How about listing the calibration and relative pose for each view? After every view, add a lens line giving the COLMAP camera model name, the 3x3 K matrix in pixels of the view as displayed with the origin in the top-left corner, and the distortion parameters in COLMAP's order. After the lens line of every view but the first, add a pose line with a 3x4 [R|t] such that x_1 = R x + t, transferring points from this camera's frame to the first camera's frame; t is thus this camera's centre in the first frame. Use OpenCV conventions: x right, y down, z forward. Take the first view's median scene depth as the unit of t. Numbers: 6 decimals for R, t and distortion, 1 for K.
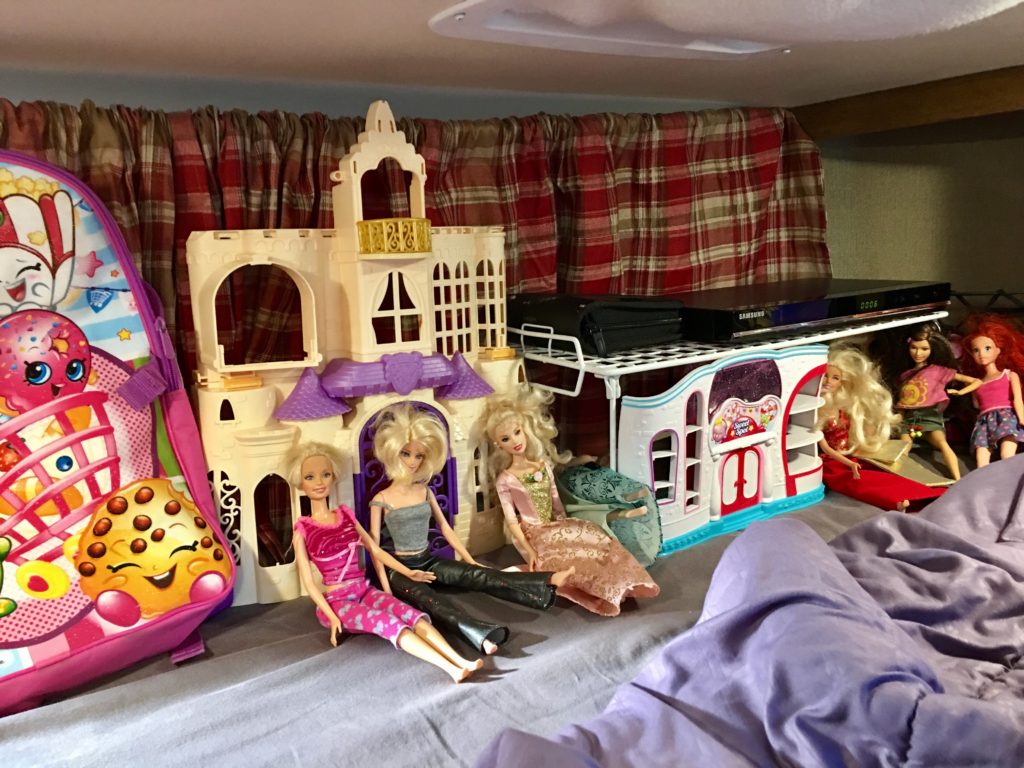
lens RADIAL K [[866.9, 0, 512.8], [0, 866.9, 377.9], [0, 0, 1]] dist [0.084036, -0.120523]
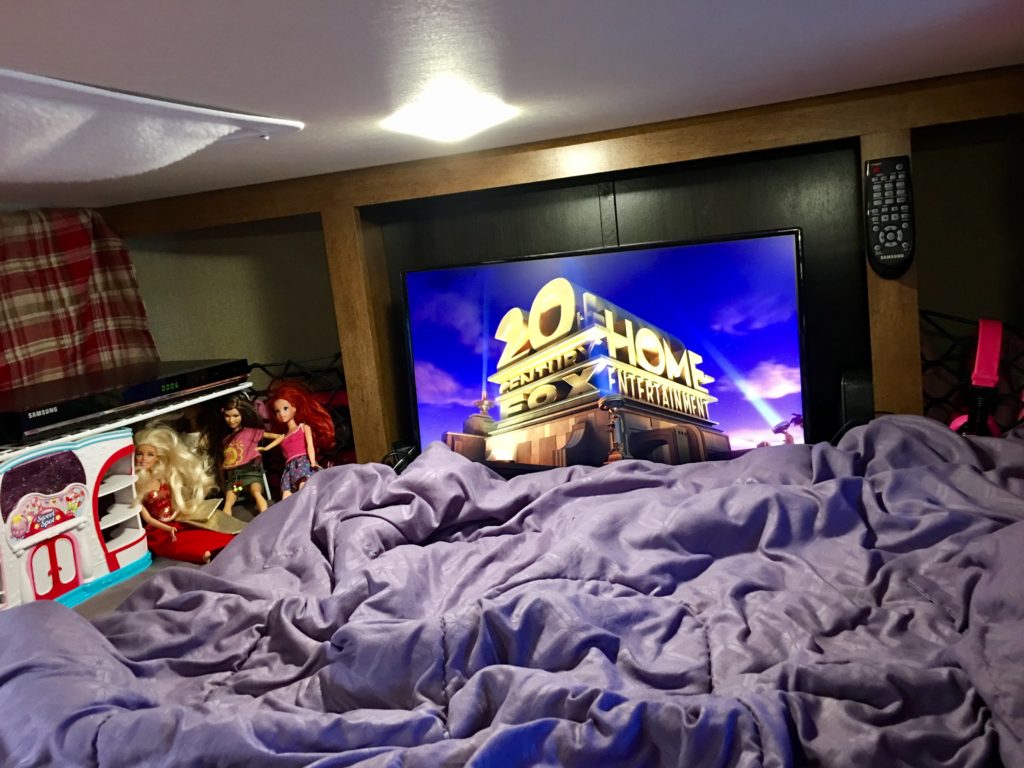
lens RADIAL K [[866.9, 0, 512.8], [0, 866.9, 377.9], [0, 0, 1]] dist [0.084036, -0.120523]
pose [[0.818602, -0.116511, 0.562419, 0.121672], [0.153000, 0.988062, -0.018004, -0.005470], [-0.553608, 0.100789, 0.826656, -0.177771]]
